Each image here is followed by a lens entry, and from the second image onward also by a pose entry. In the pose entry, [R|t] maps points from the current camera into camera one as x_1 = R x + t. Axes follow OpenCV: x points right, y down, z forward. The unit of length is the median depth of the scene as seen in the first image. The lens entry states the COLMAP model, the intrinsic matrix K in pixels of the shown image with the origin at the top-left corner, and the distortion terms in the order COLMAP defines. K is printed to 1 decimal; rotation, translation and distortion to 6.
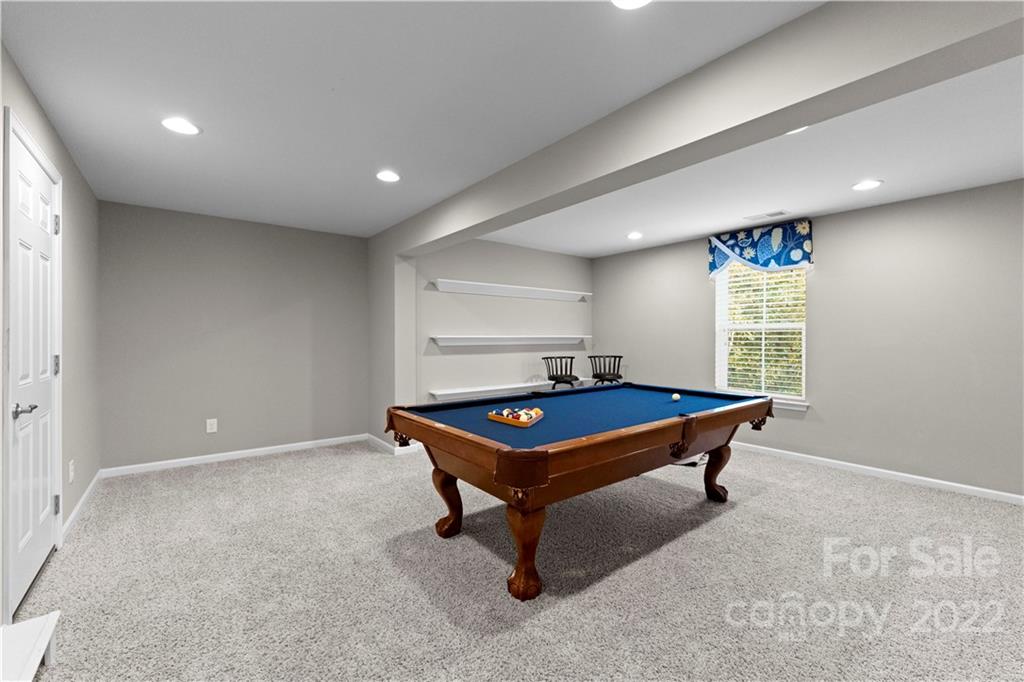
lens RADIAL K [[418.4, 0, 510.9], [0, 418.4, 342.1], [0, 0, 1]] dist [0.001302, 0.000035]
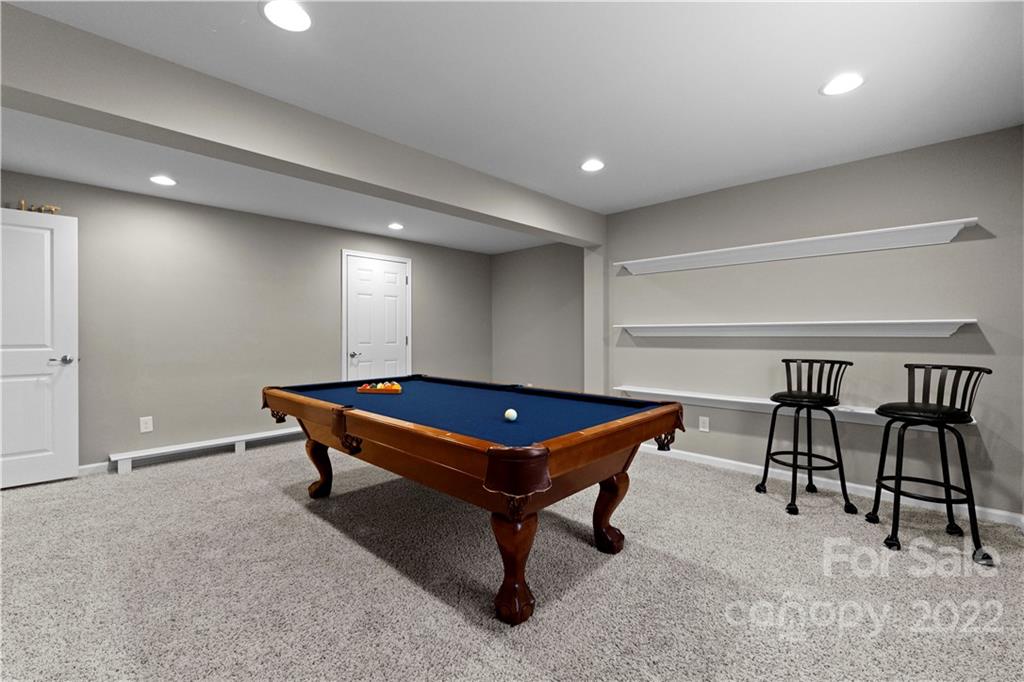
lens RADIAL K [[442.2, 0, 510.7], [0, 442.2, 338.1], [0, 0, 1]] dist [-0.022599, -0.000145]
pose [[0.135484, 0.005142, -0.990766, 0.721764], [-0.007480, 0.999963, 0.004167, 0.009318], [0.990751, 0.006847, 0.135517, 0.626903]]
